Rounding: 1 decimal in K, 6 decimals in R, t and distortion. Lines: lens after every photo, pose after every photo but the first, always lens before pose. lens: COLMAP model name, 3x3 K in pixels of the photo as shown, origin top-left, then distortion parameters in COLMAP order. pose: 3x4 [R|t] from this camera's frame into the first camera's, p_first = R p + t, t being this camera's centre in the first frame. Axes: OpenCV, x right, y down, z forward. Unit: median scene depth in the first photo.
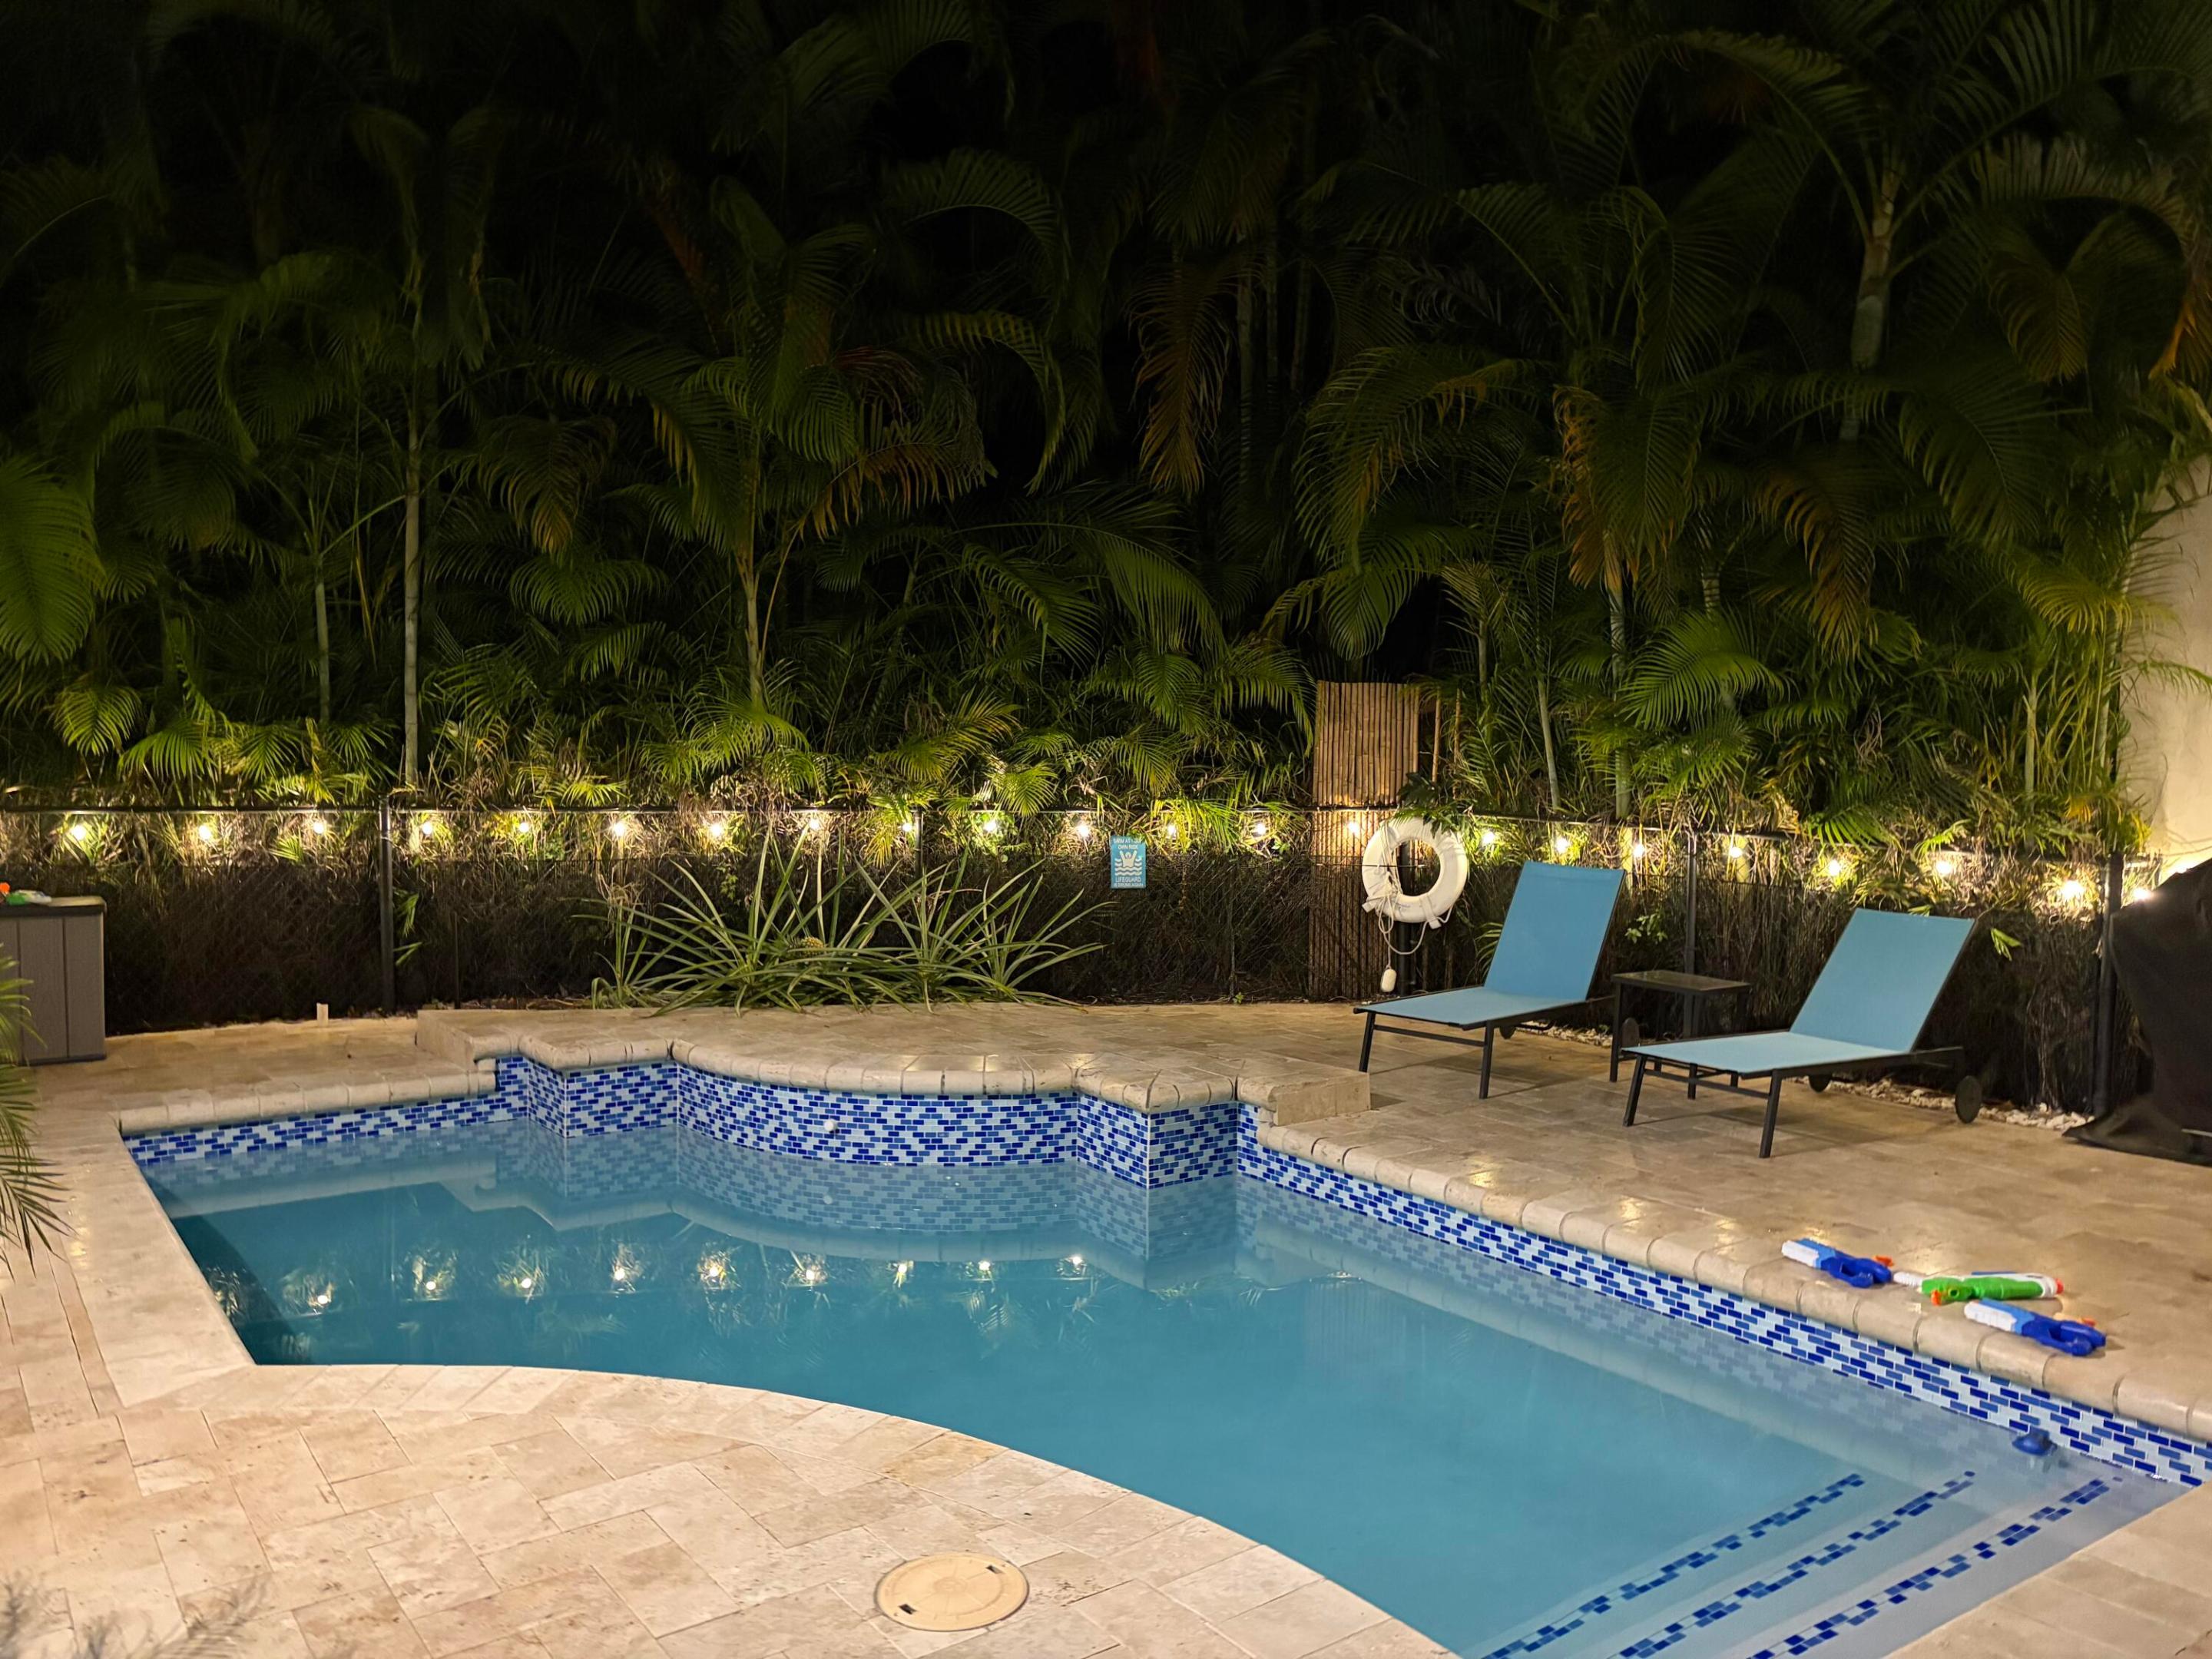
lens RADIAL K [[1676.8, 0, 1101.4], [0, 1676.8, 820.4], [0, 0, 1]] dist [0.065995, -0.083575]
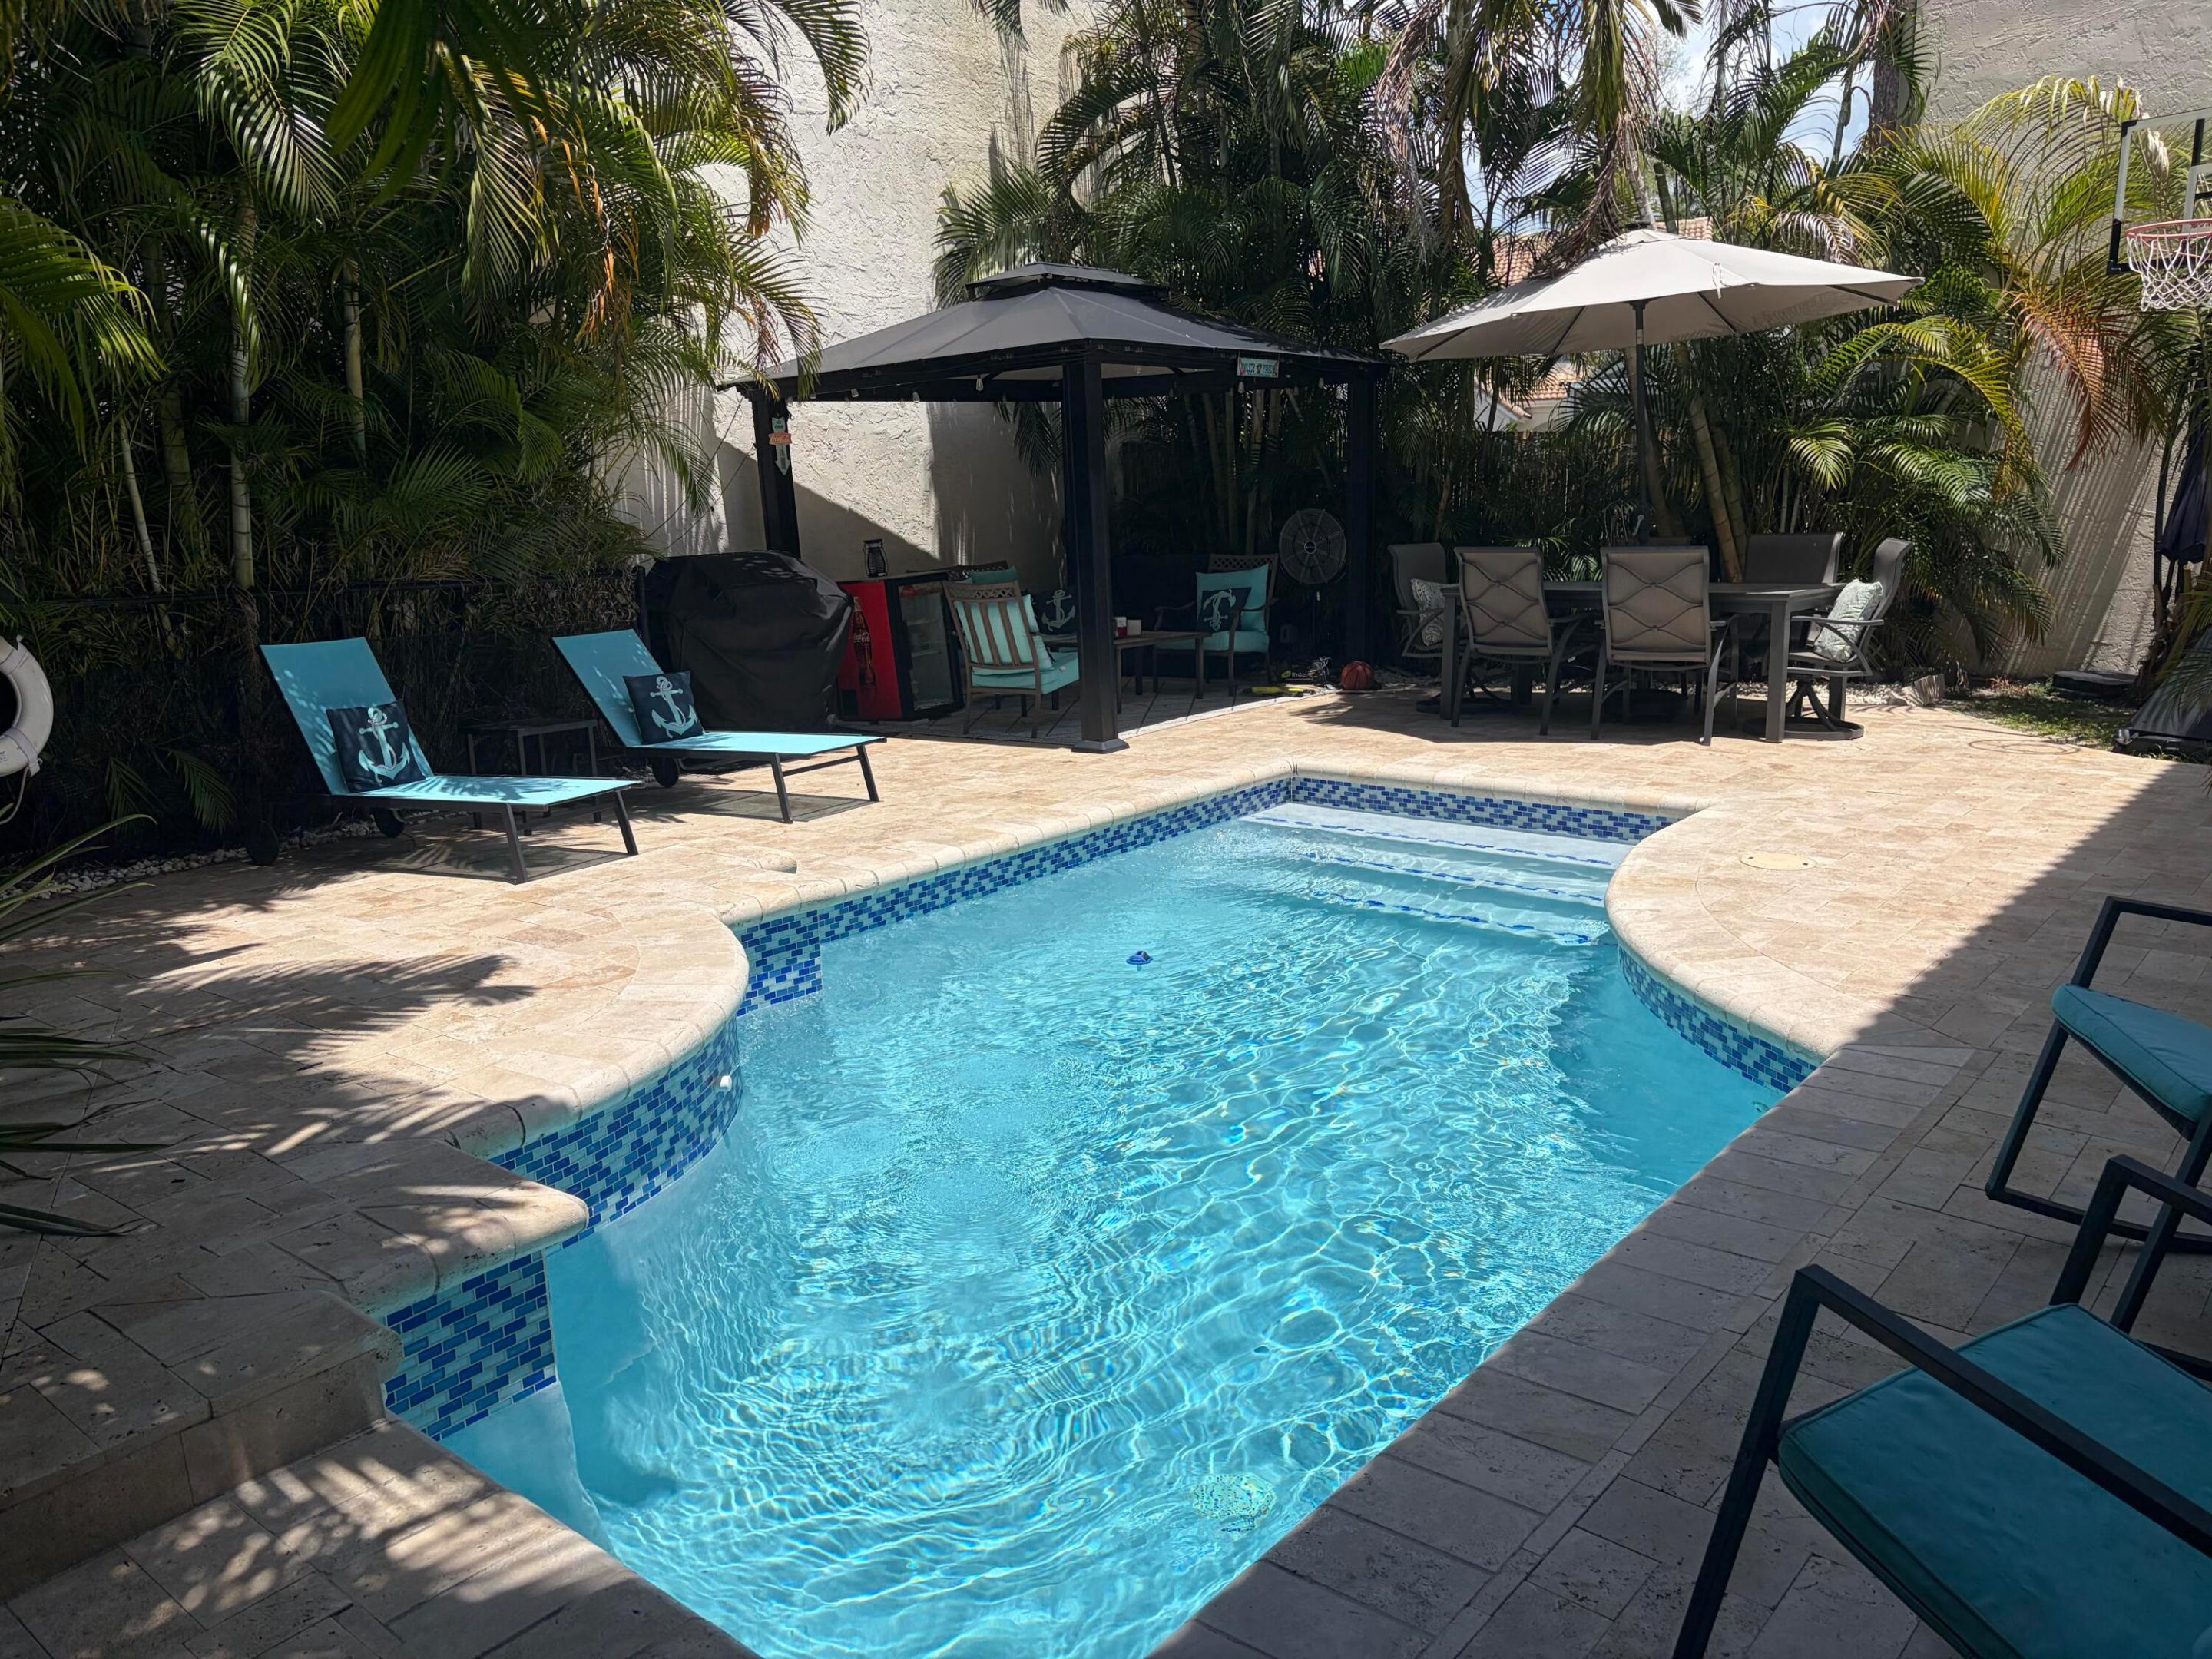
lens RADIAL K [[1664.8, 0, 1104.6], [0, 1664.8, 841.3], [0, 0, 1]] dist [0.082966, -0.130147]
pose [[-0.239234, -0.217563, 0.946273, -0.816012], [0.077928, 0.967127, 0.242059, -0.064535], [-0.967830, 0.131650, -0.214416, 0.984469]]
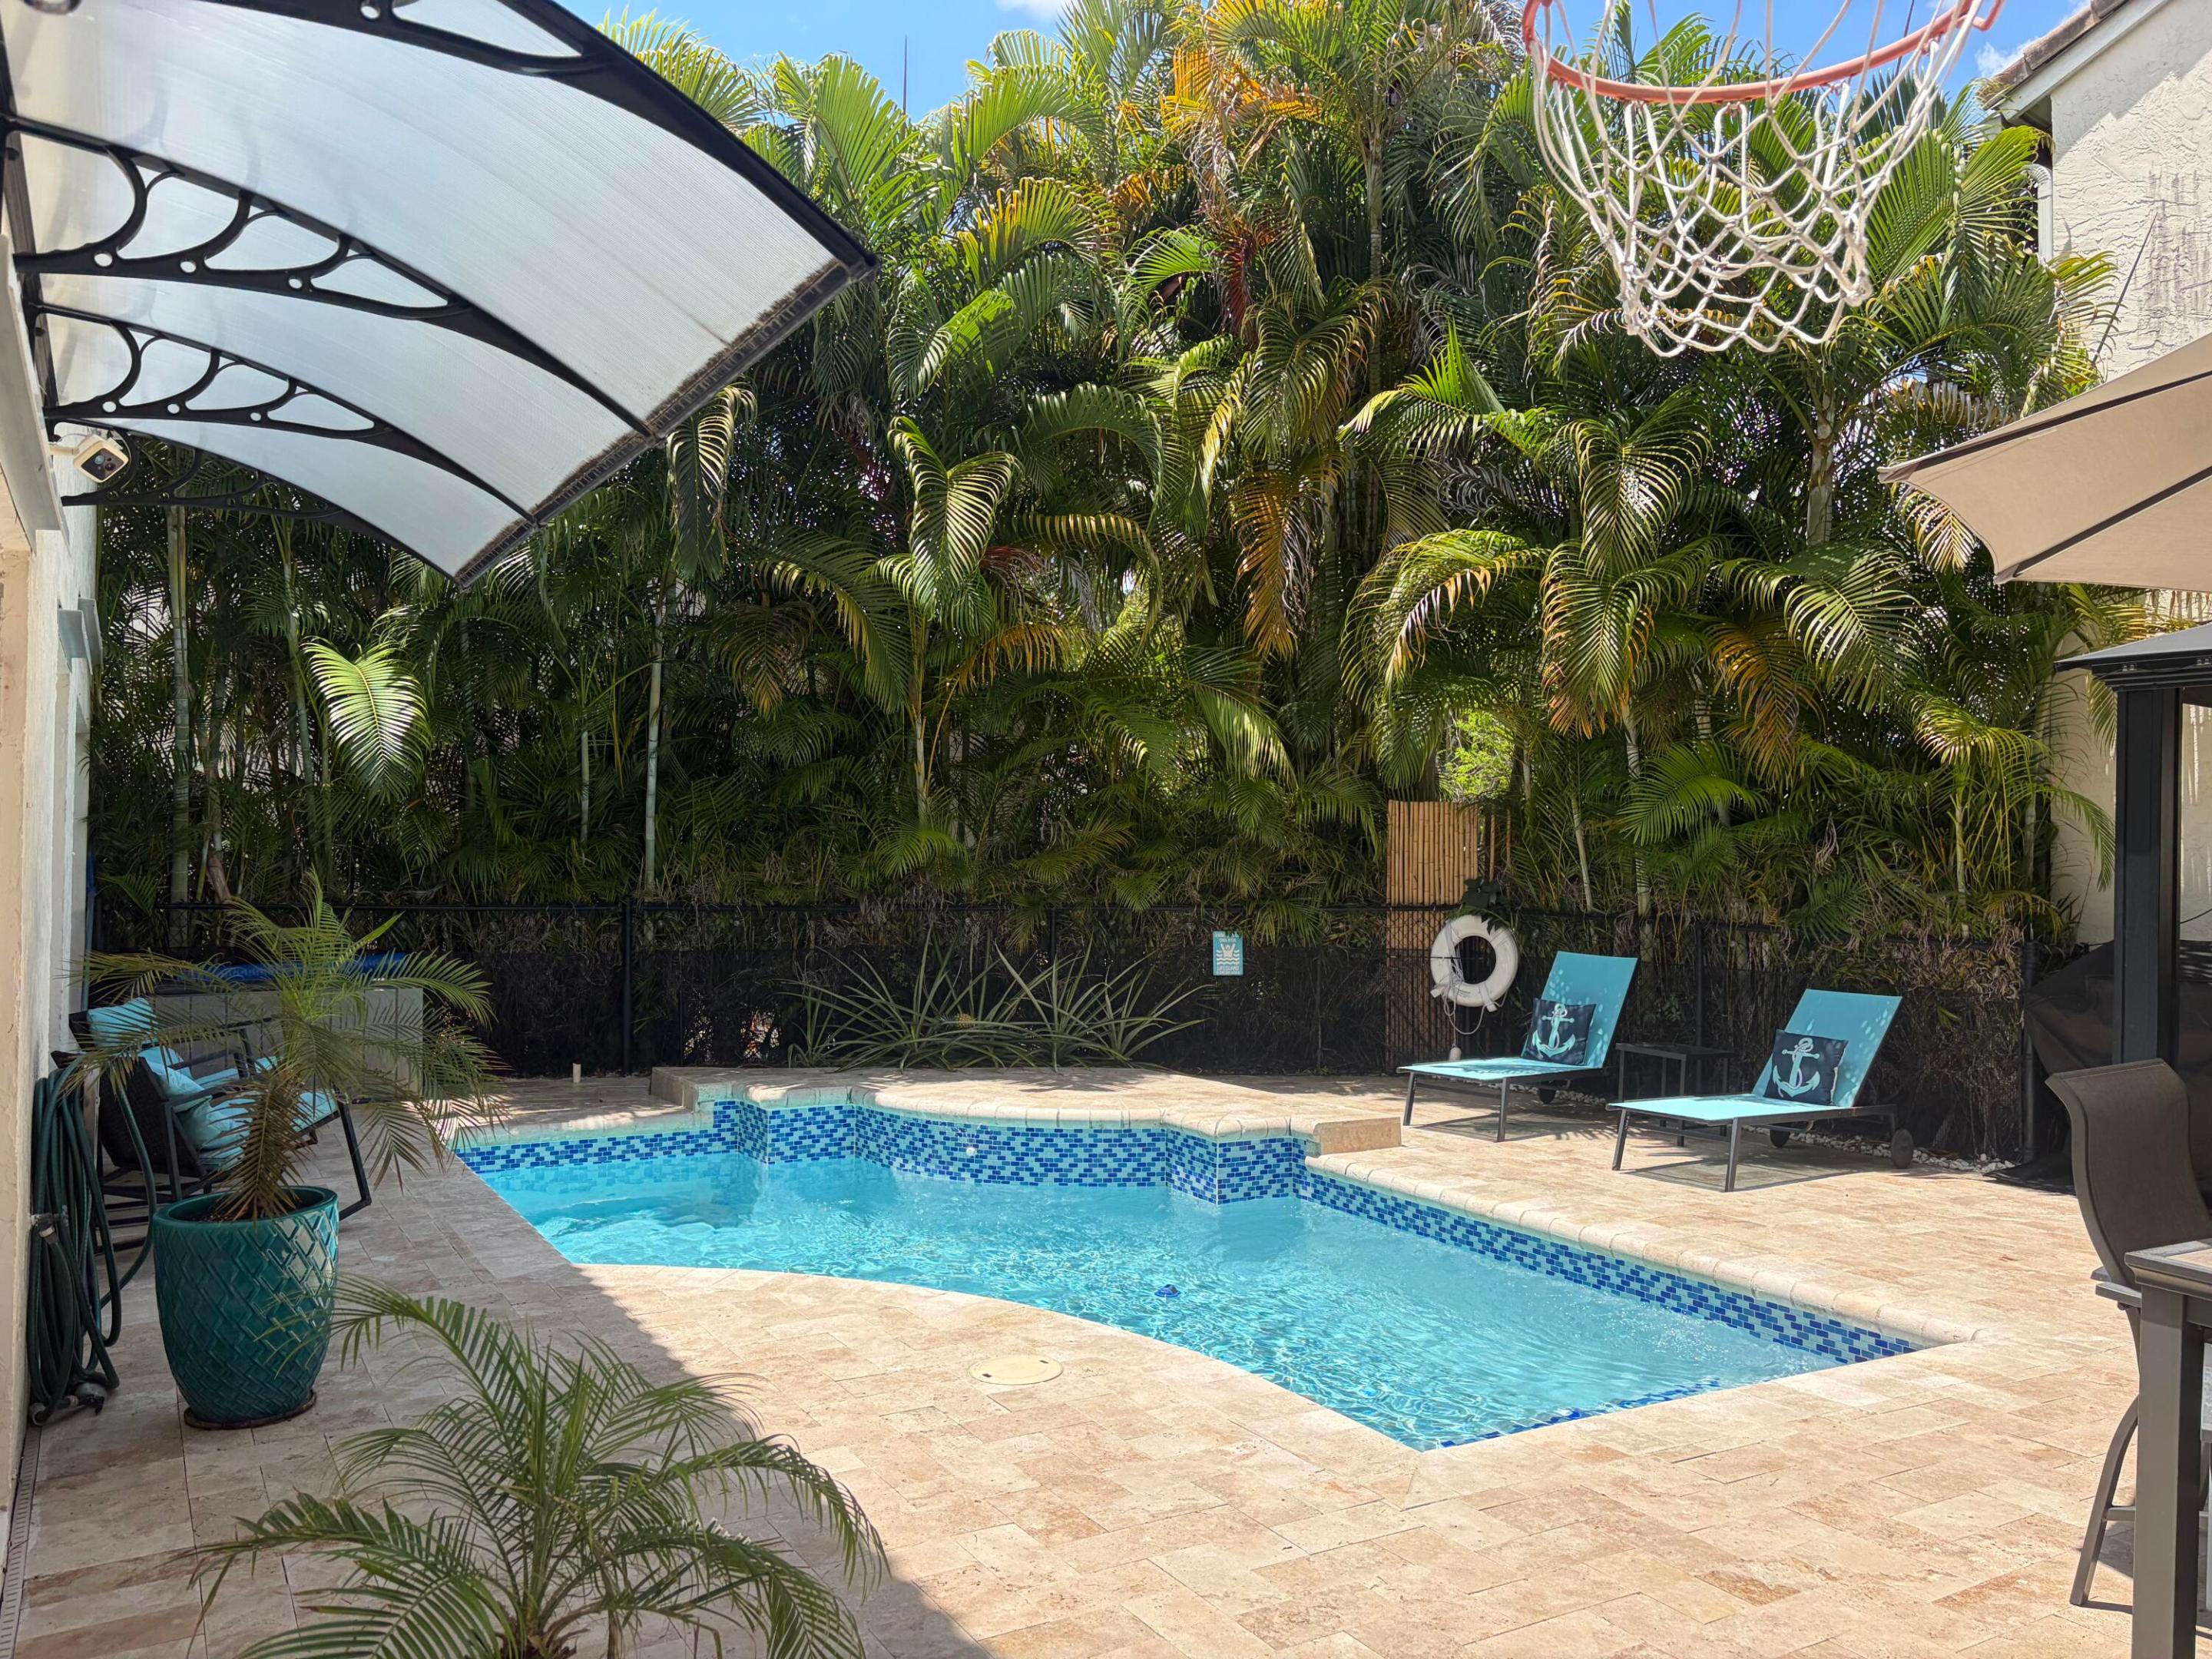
lens RADIAL K [[1664.8, 0, 1104.6], [0, 1664.8, 841.3], [0, 0, 1]] dist [0.082966, -0.130147]
pose [[0.994821, -0.003756, -0.101575, 0.068708], [-0.002263, 0.998251, -0.059077, 0.021399], [0.101619, 0.059001, 0.993072, -0.258295]]
